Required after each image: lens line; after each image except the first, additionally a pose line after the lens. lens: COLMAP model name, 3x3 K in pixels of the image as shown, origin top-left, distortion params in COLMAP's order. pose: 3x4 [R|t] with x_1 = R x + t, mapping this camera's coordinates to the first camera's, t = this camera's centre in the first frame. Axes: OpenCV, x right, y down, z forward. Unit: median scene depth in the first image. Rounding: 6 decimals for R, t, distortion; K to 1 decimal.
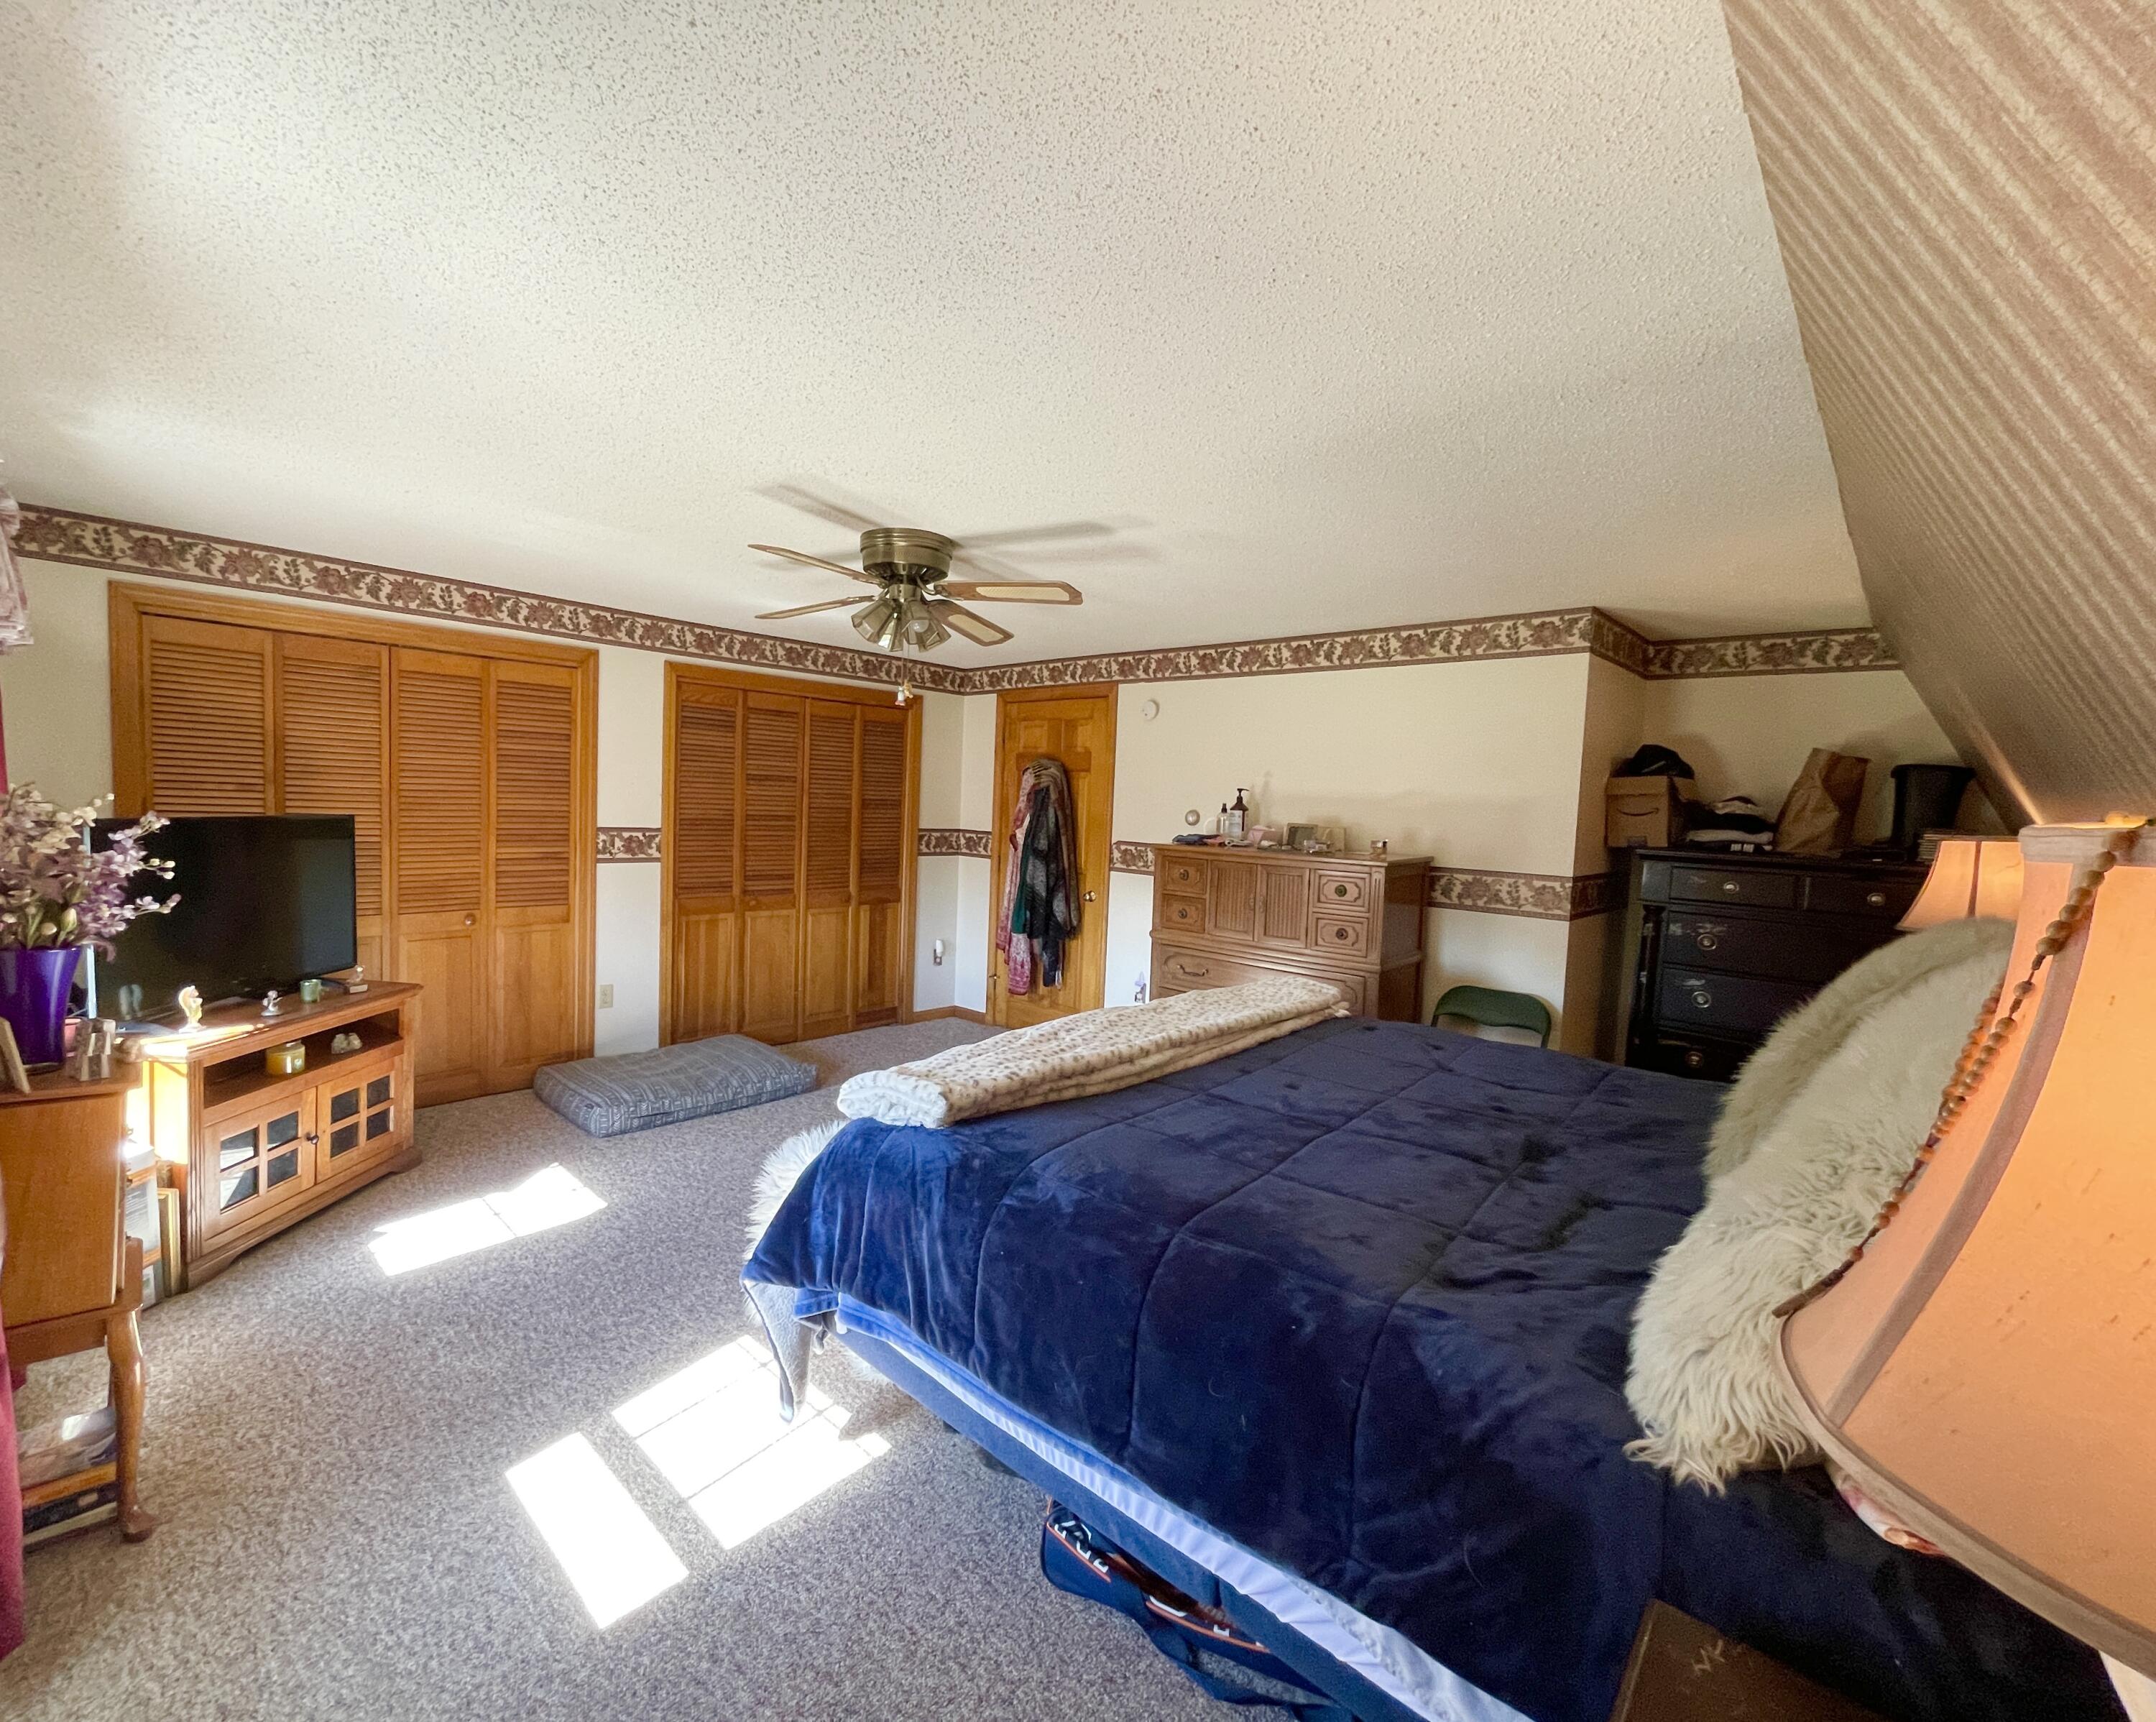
lens RADIAL K [[928.9, 0, 1010.4], [0, 928.9, 860.5], [0, 0, 1]] dist [-0.000246, -0.000006]
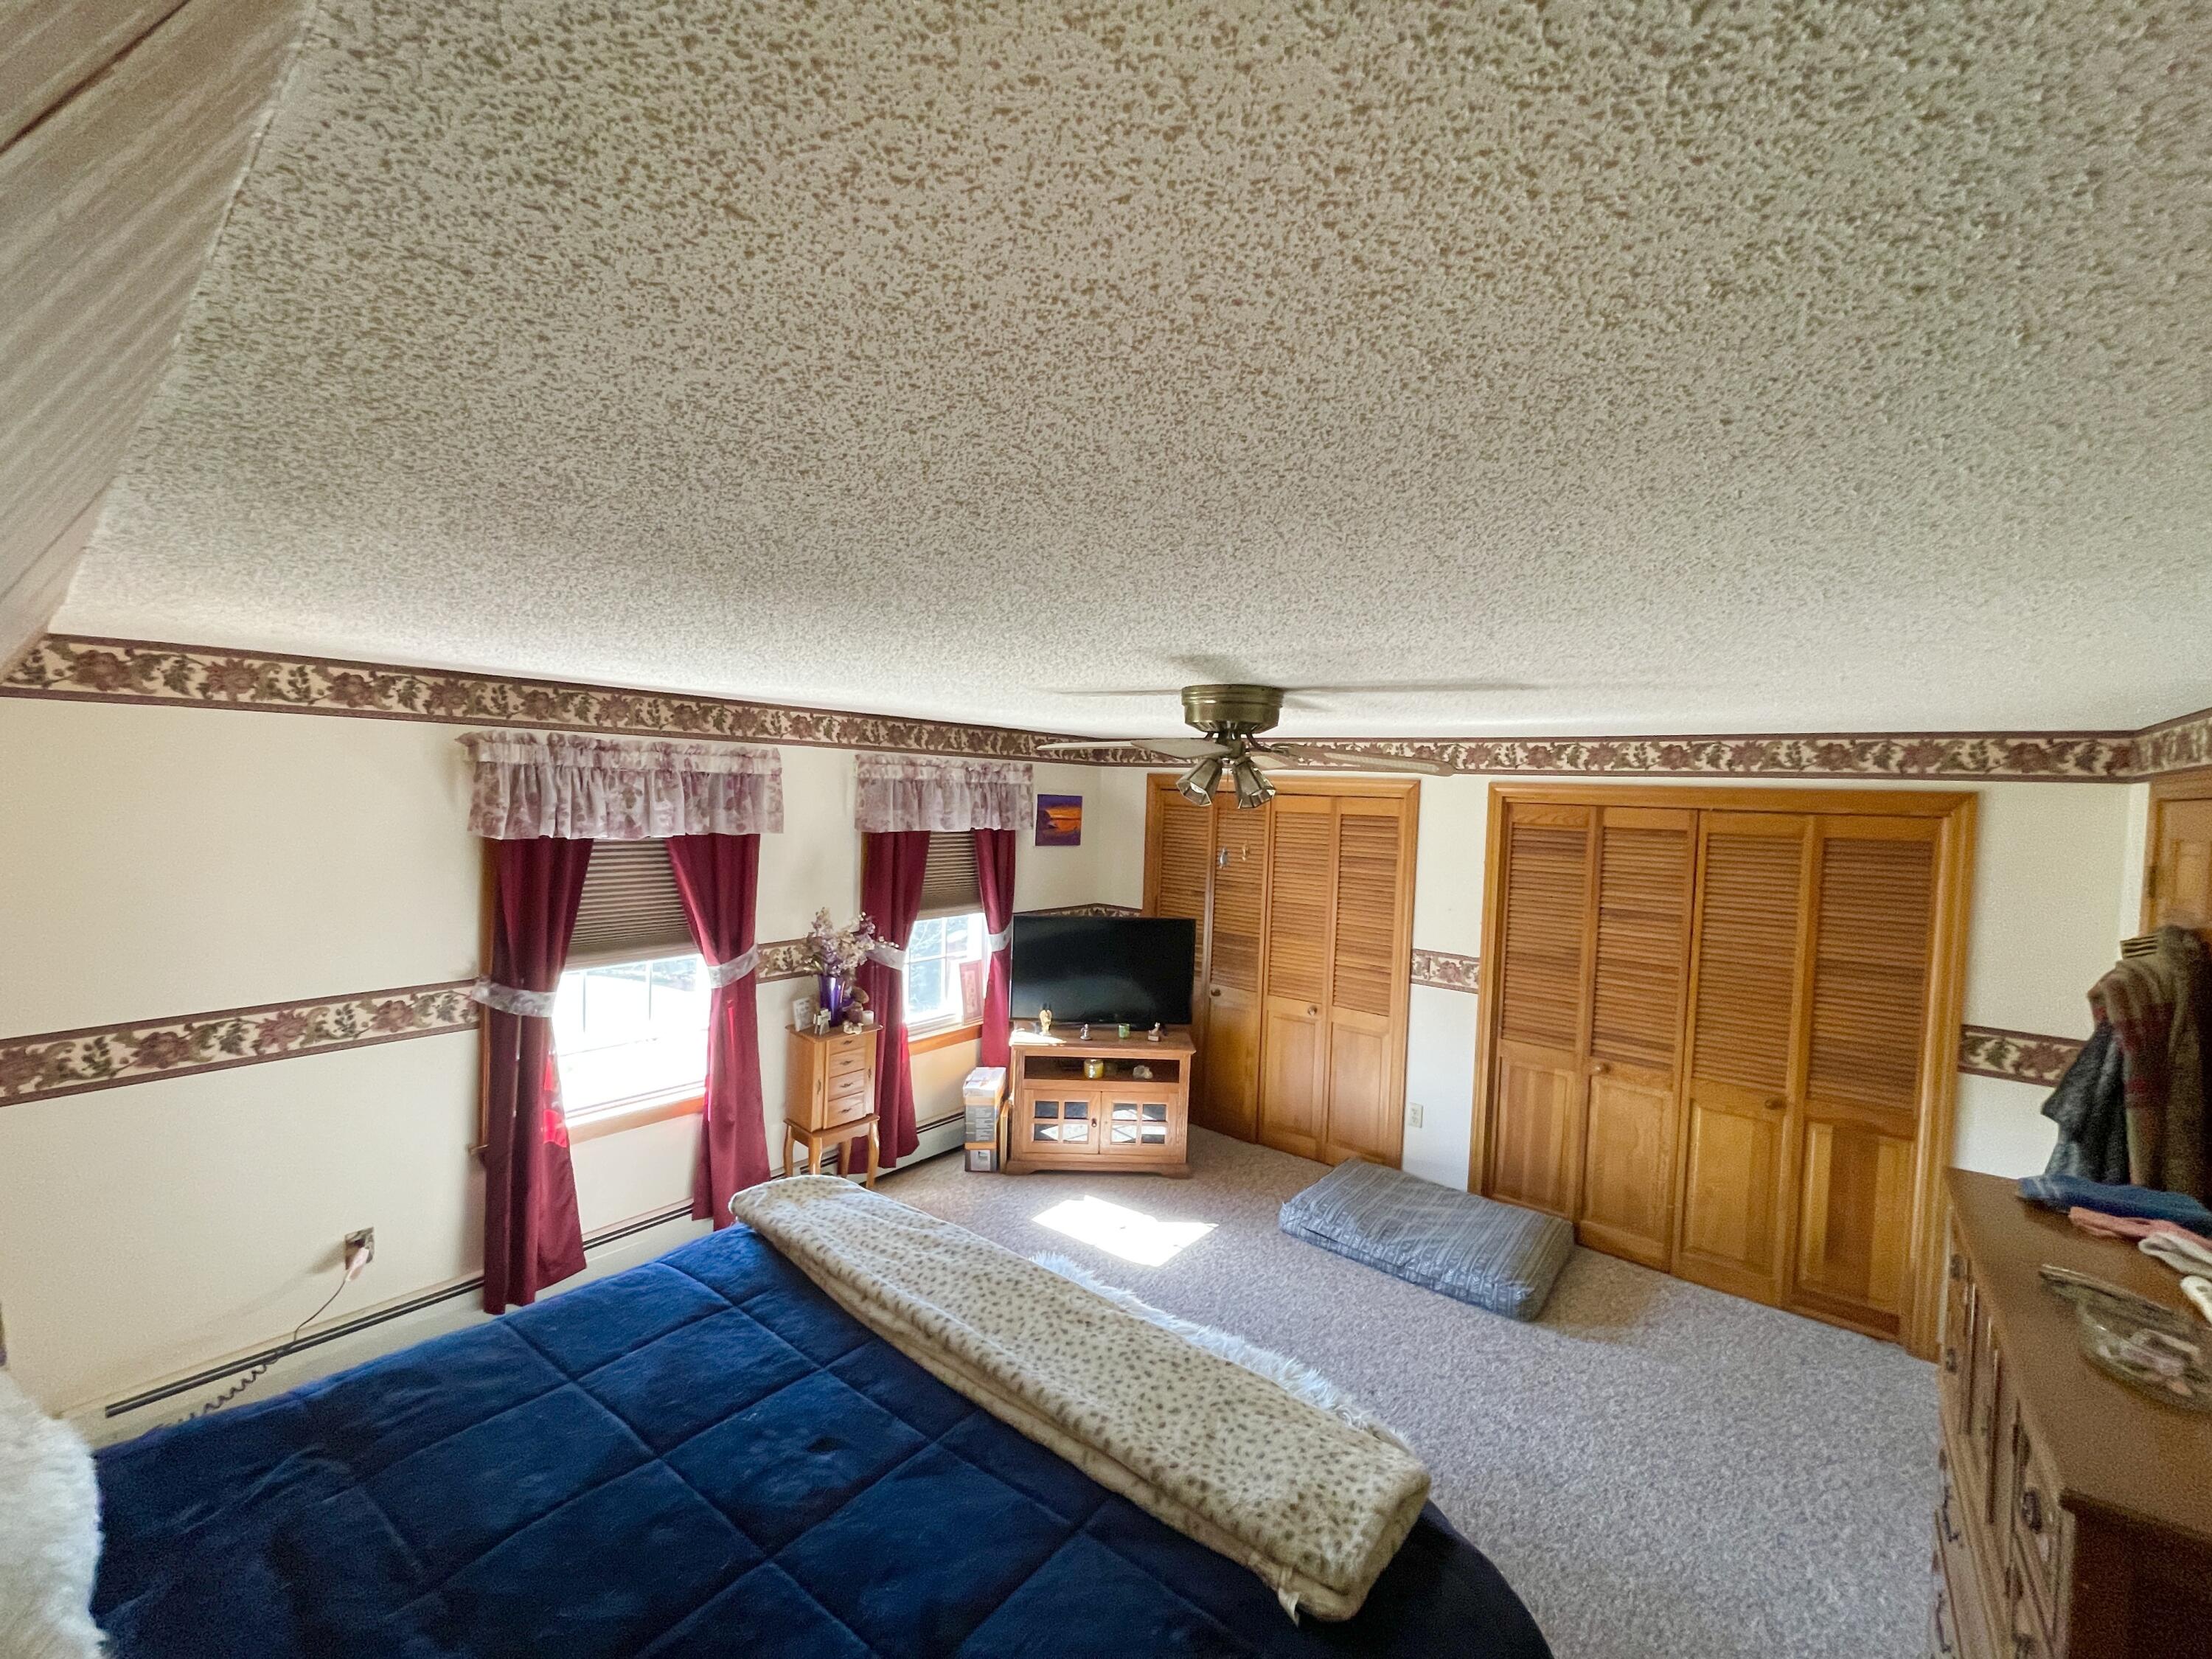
lens RADIAL K [[895.7, 0, 1106.0], [0, 895.7, 829.5], [0, 0, 1]] dist [-0.002135, 0.000520]
pose [[0.109032, 0.008211, -0.994004, 0.492031], [-0.099435, 0.995040, -0.002688, -0.126766], [0.989052, 0.099132, 0.109308, 0.521137]]
